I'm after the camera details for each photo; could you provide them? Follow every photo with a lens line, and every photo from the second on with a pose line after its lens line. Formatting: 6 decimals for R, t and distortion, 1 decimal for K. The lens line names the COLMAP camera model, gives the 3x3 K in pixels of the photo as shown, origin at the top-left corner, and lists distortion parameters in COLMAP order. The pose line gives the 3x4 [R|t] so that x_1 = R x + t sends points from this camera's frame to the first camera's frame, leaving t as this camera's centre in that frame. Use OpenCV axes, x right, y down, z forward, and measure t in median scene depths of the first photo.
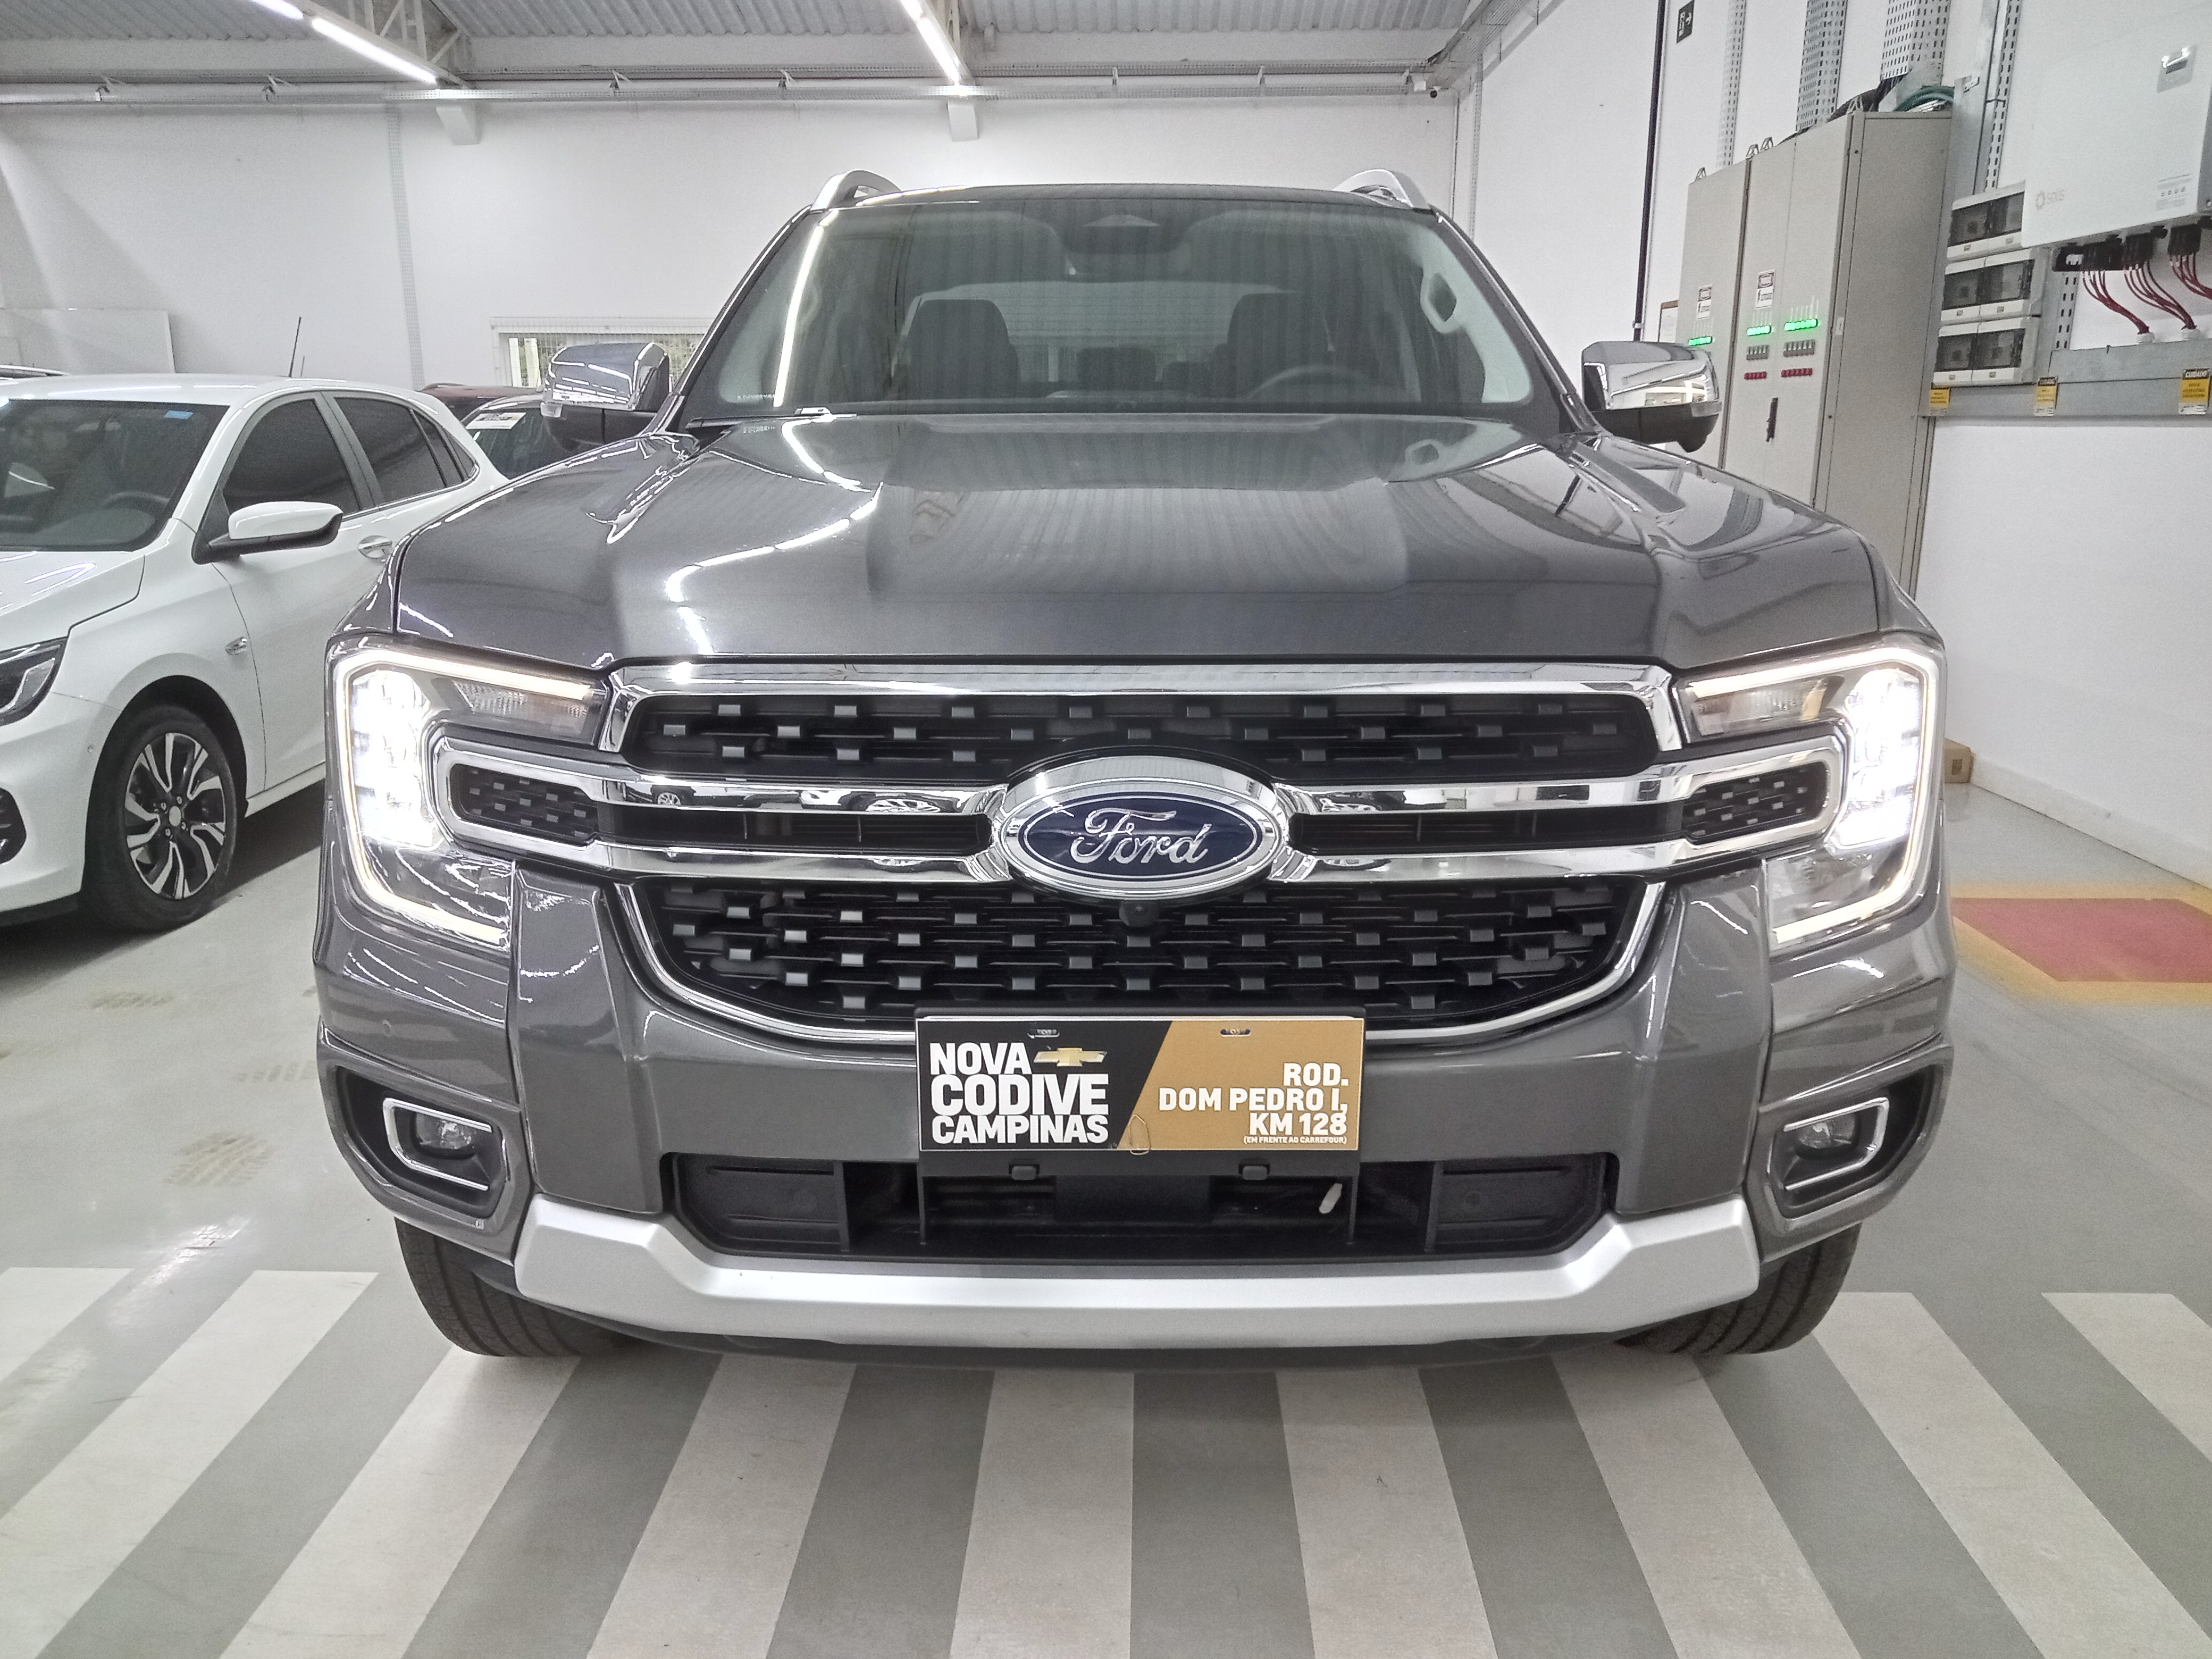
lens RADIAL K [[1637.2, 0, 1152.9], [0, 1637.2, 803.1], [0, 0, 1]] dist [-0.010045, 0.002929]
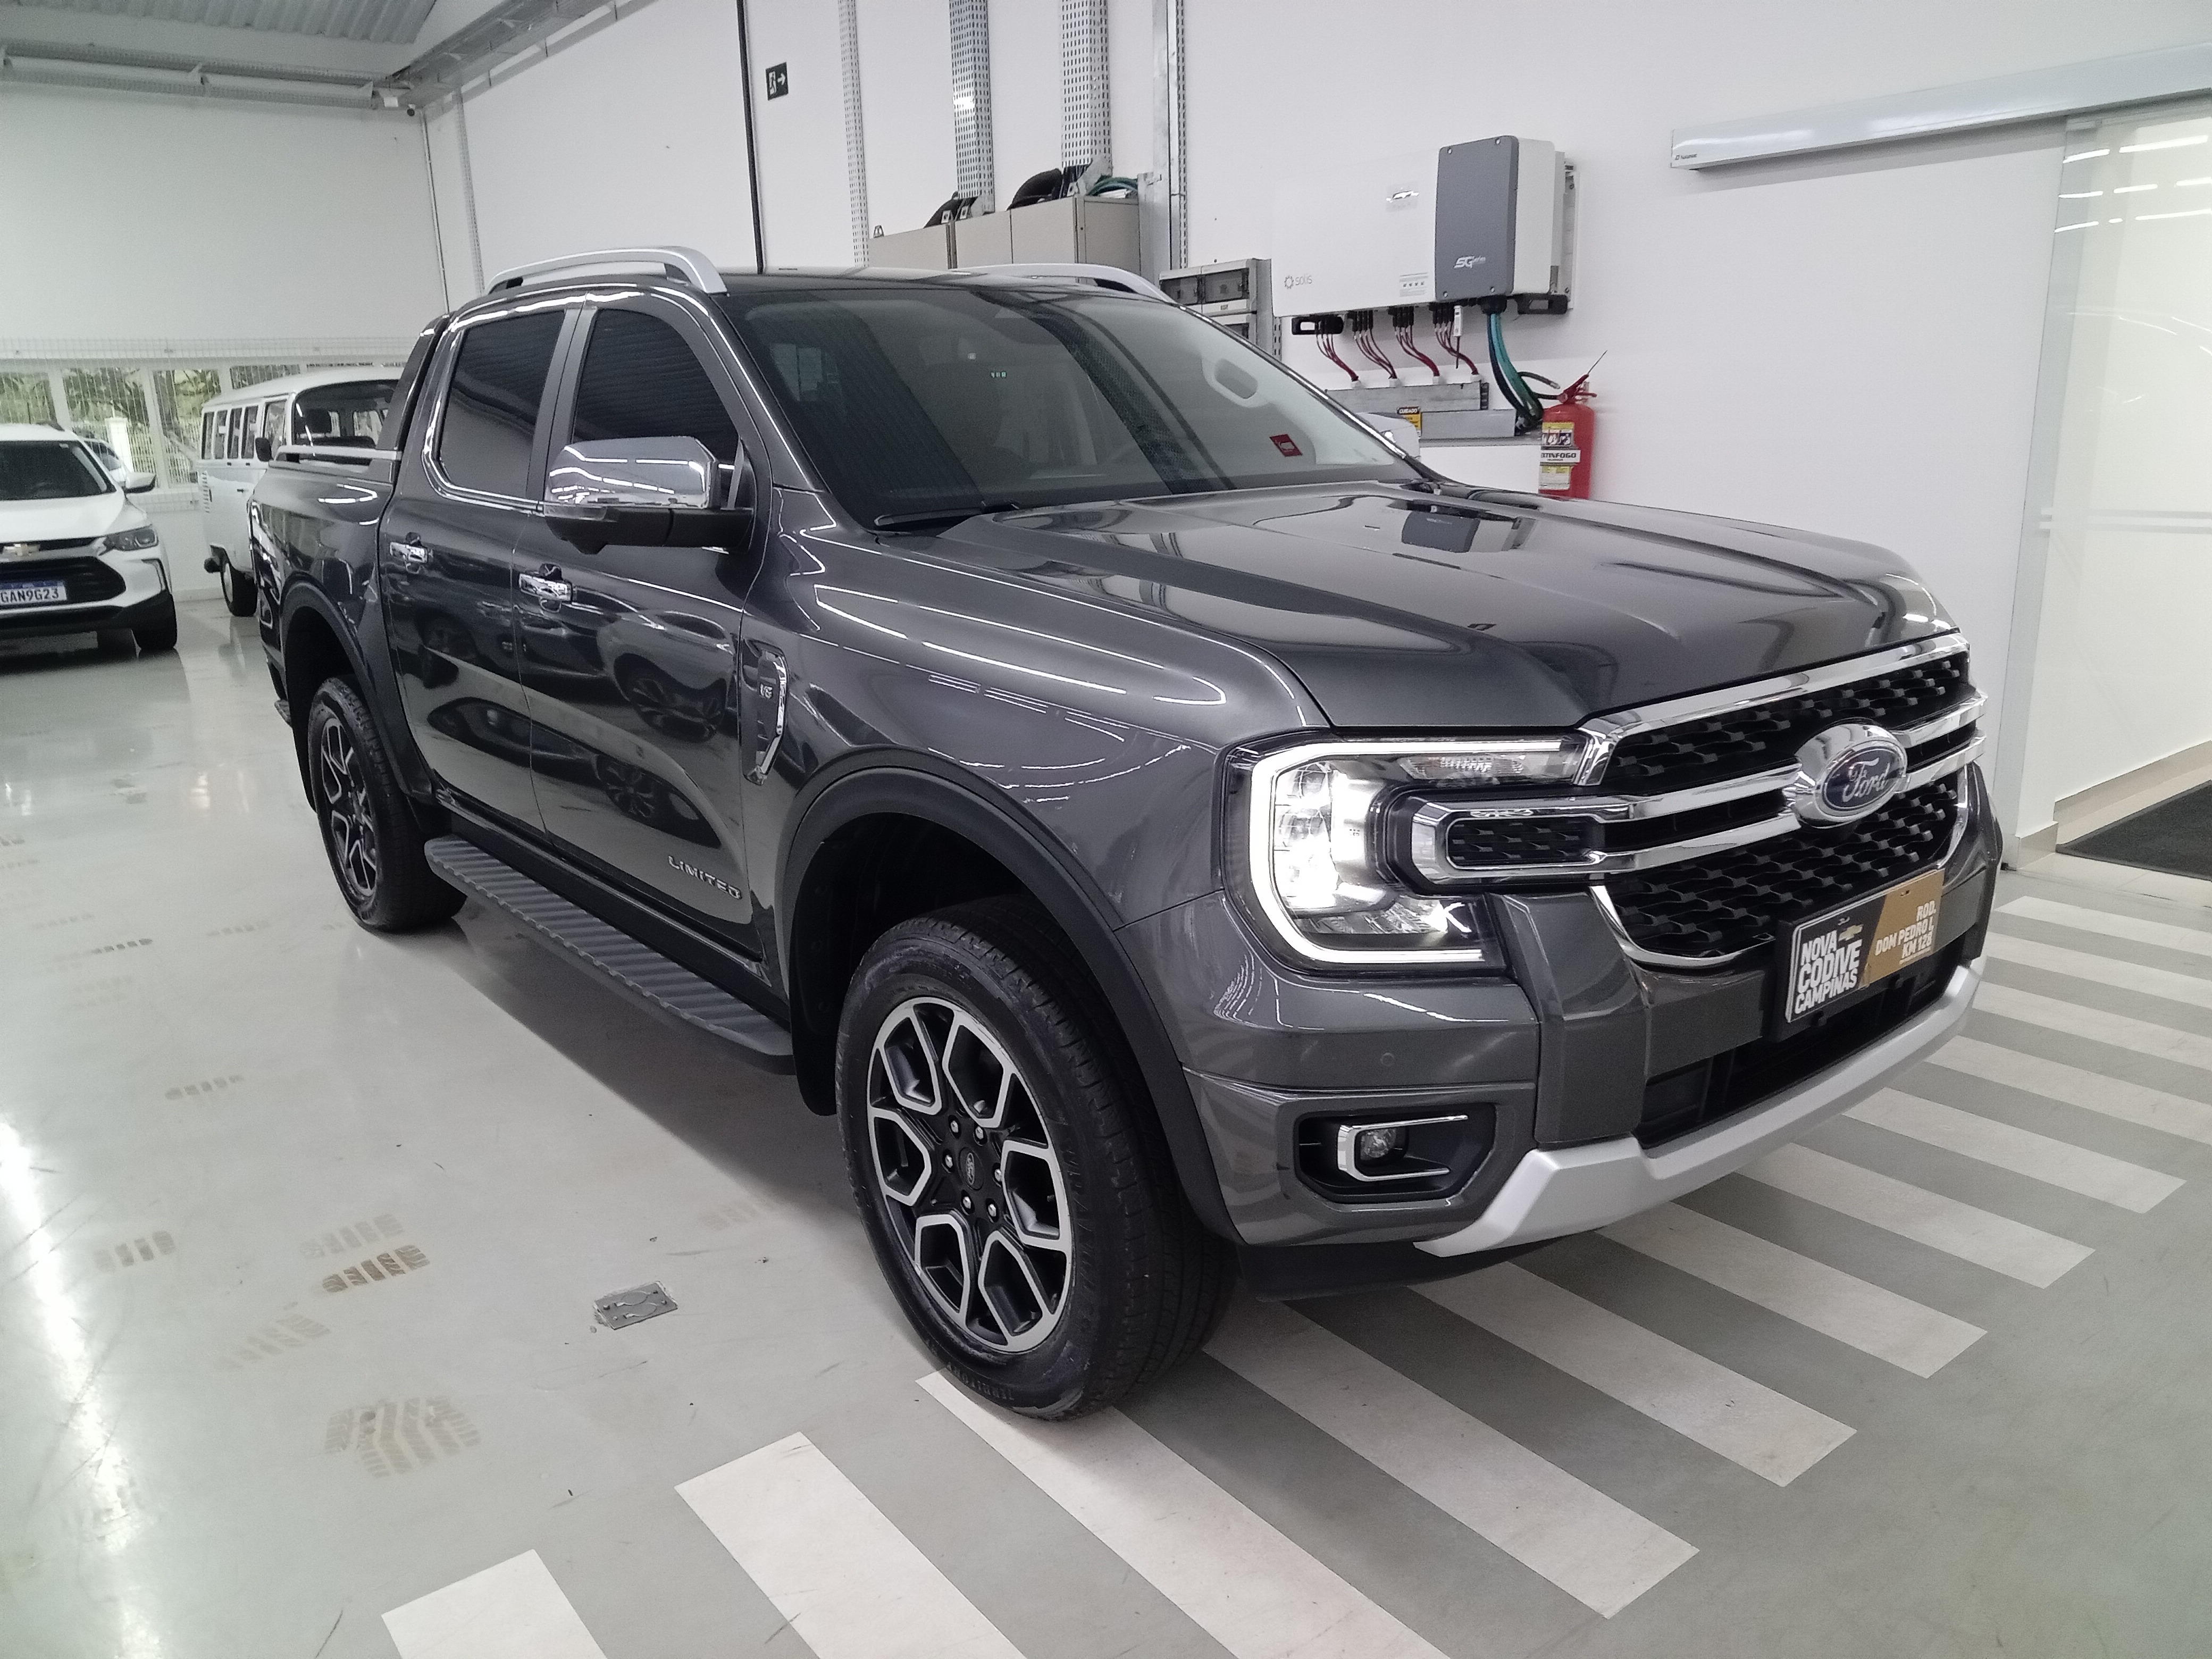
lens RADIAL K [[1588.4, 0, 1106.0], [0, 1588.4, 829.5], [0, 0, 1]] dist [-0.002194, -0.006227]
pose [[0.777873, -0.176475, 0.603134, -0.448094], [0.167498, 0.983264, 0.071674, -0.048237], [-0.605688, 0.045271, 0.794413, 0.080985]]
